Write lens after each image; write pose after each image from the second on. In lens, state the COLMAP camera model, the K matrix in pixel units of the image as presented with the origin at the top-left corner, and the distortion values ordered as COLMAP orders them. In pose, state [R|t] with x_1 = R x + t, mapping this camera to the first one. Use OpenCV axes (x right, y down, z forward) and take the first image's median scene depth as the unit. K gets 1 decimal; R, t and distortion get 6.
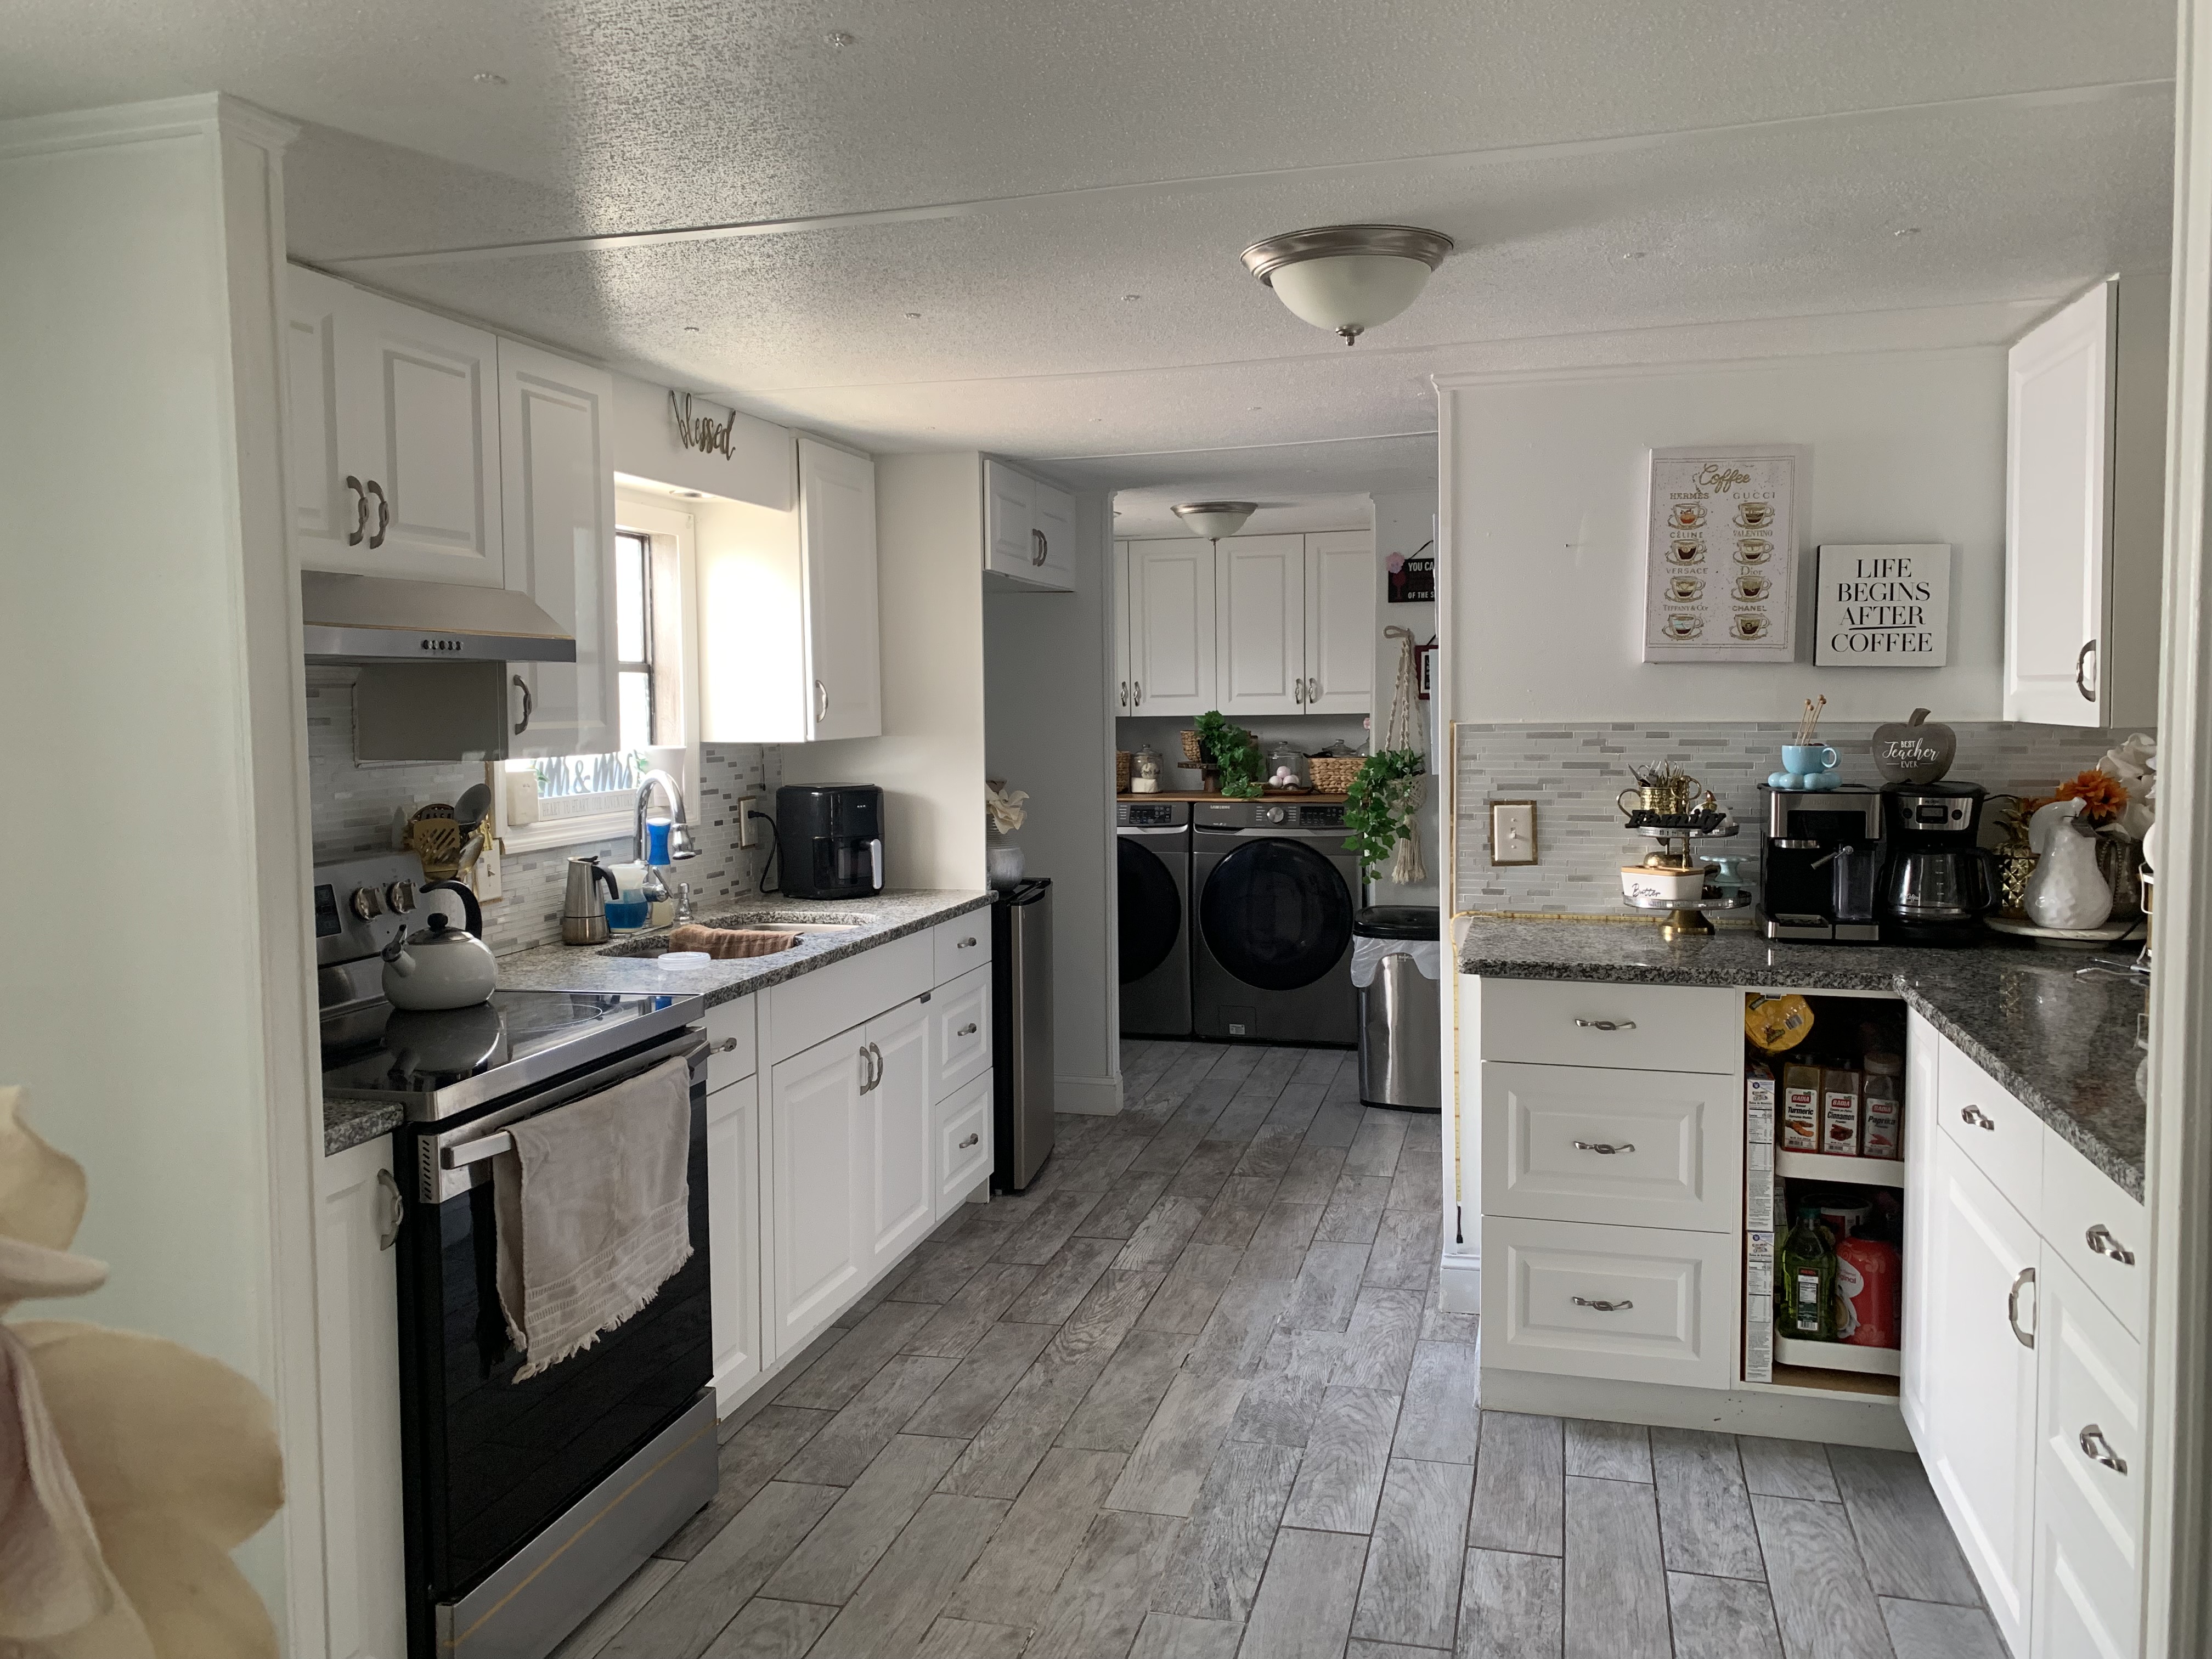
lens RADIAL K [[1690.2, 0, 1106.9], [0, 1690.2, 819.2], [0, 0, 1]] dist [0.008397, 0.000685]
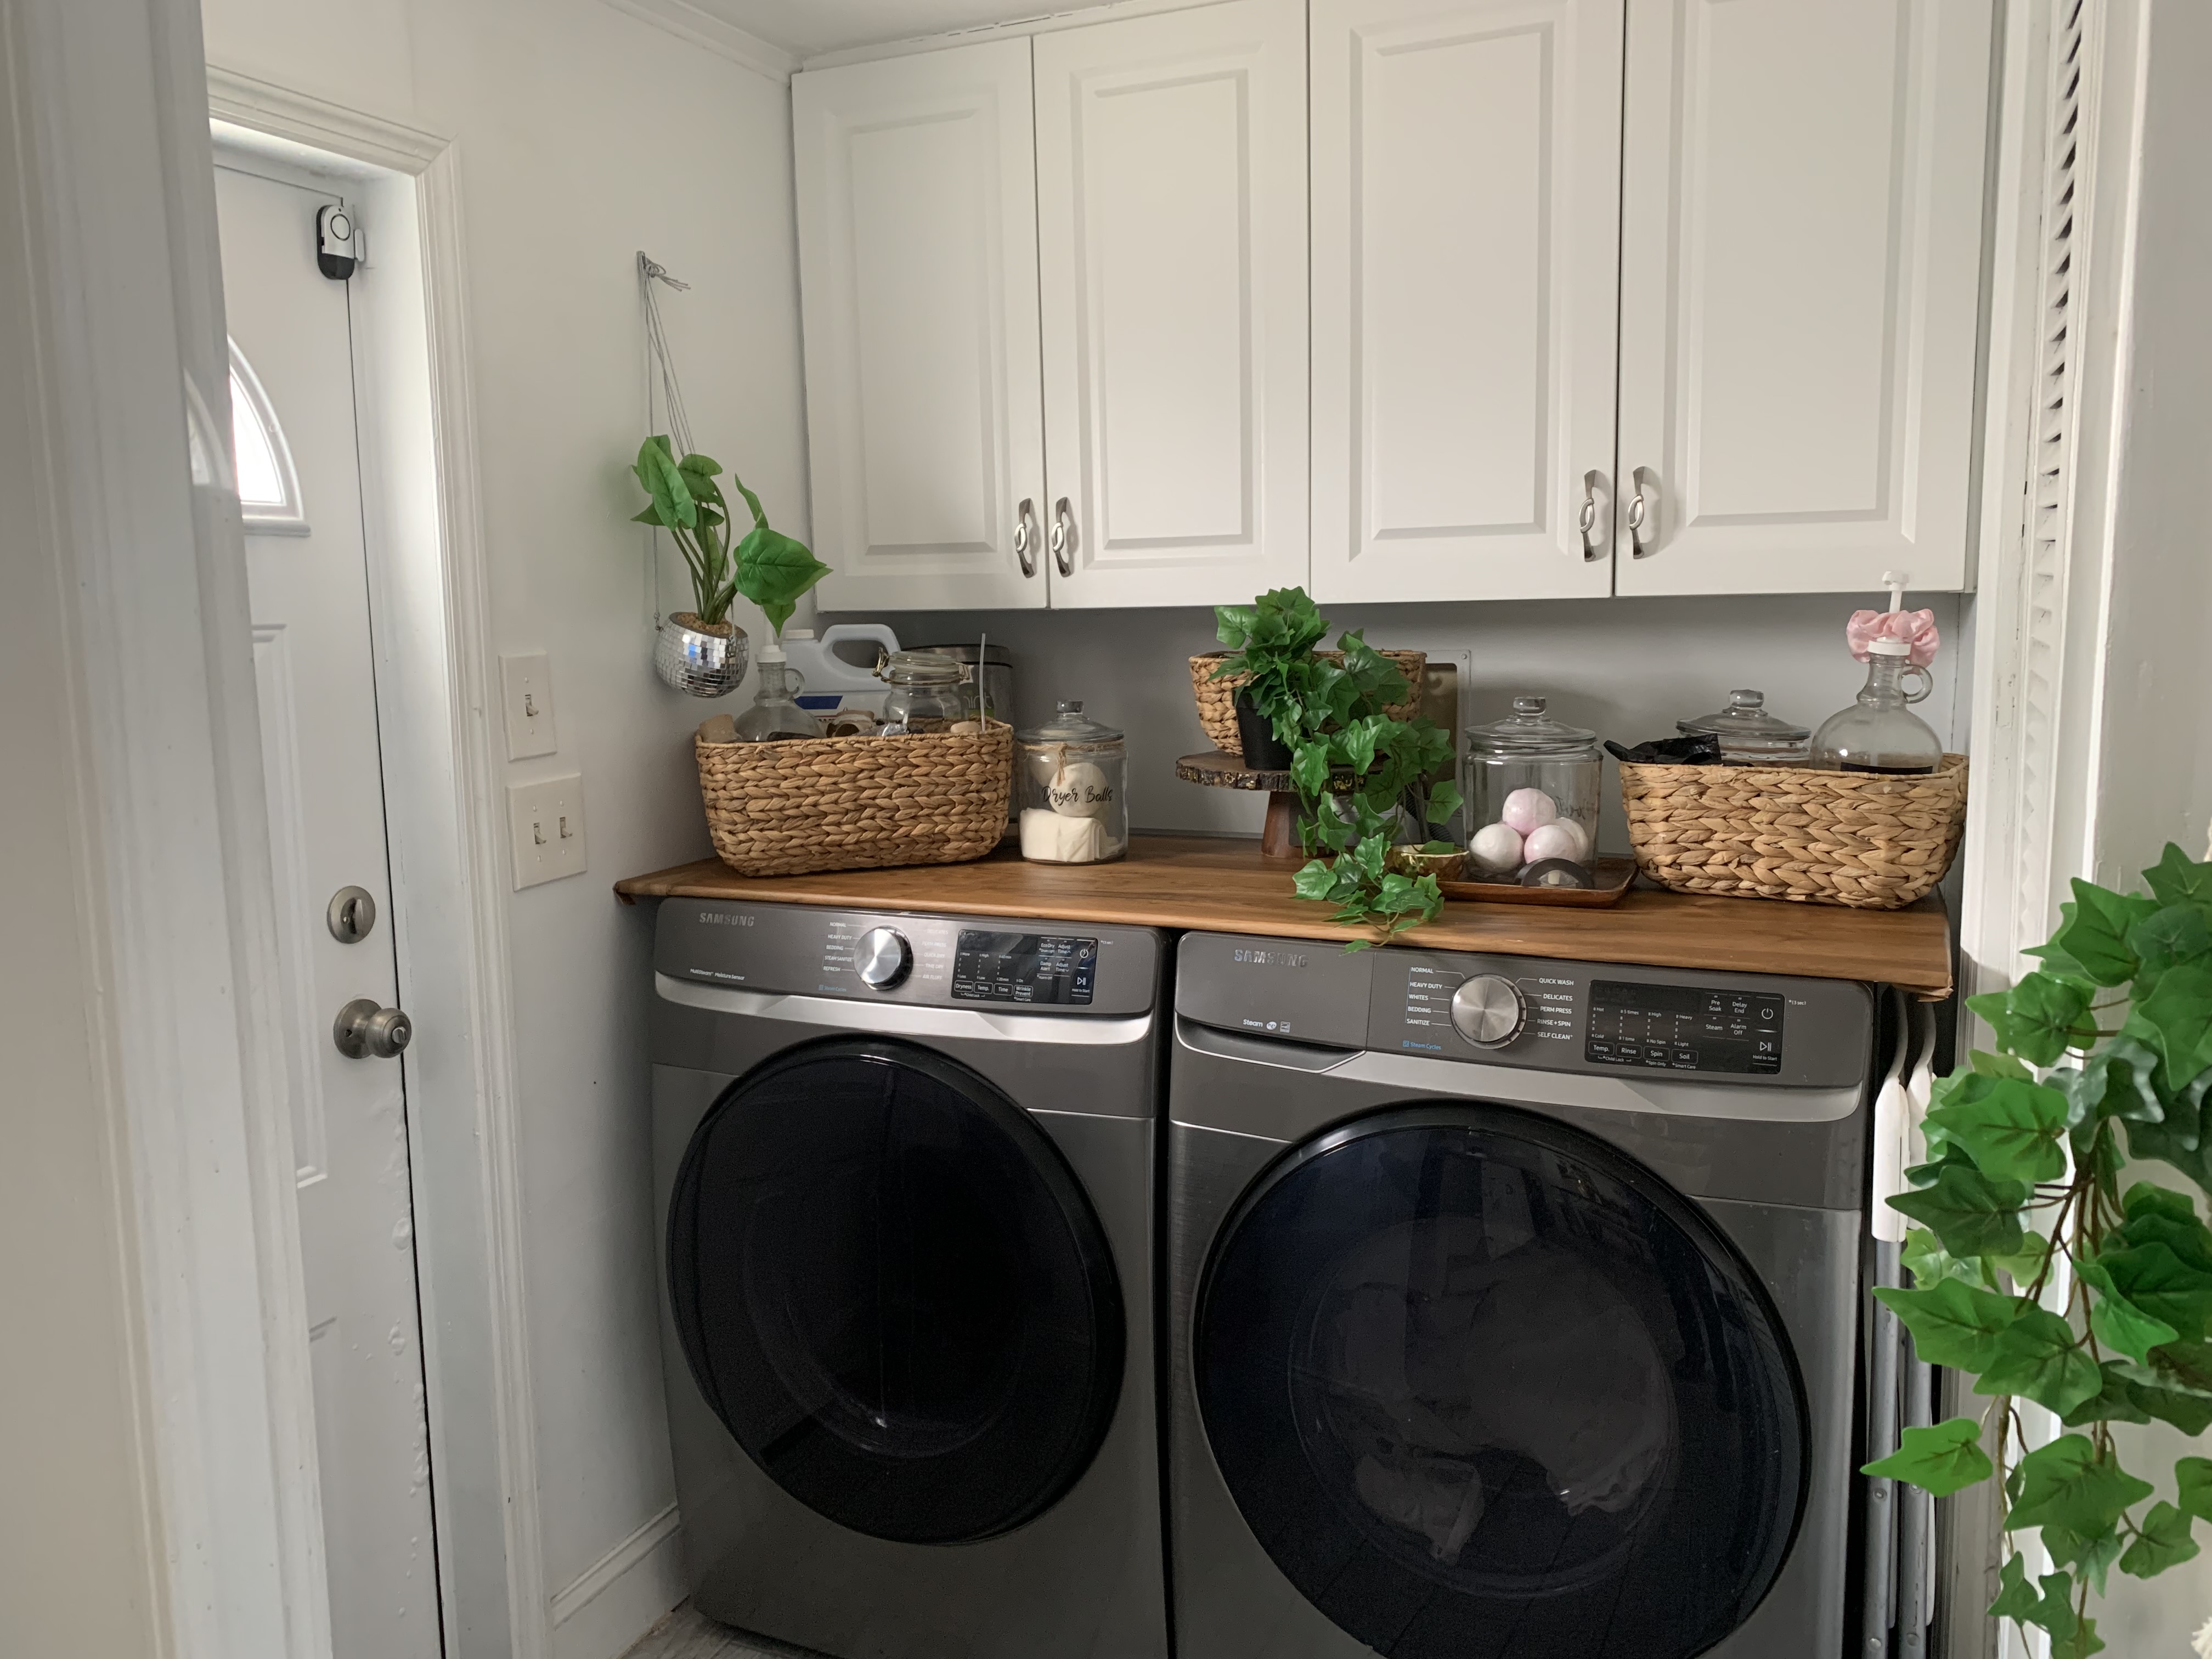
lens RADIAL K [[1690.2, 0, 1100.3], [0, 1690.2, 825.8], [0, 0, 1]] dist [0.008397, 0.000685]
pose [[0.987194, 0.014136, -0.158897, 0.079079], [-0.002594, 0.997356, 0.072617, -0.044844], [0.159503, -0.071275, 0.984621, 0.715205]]
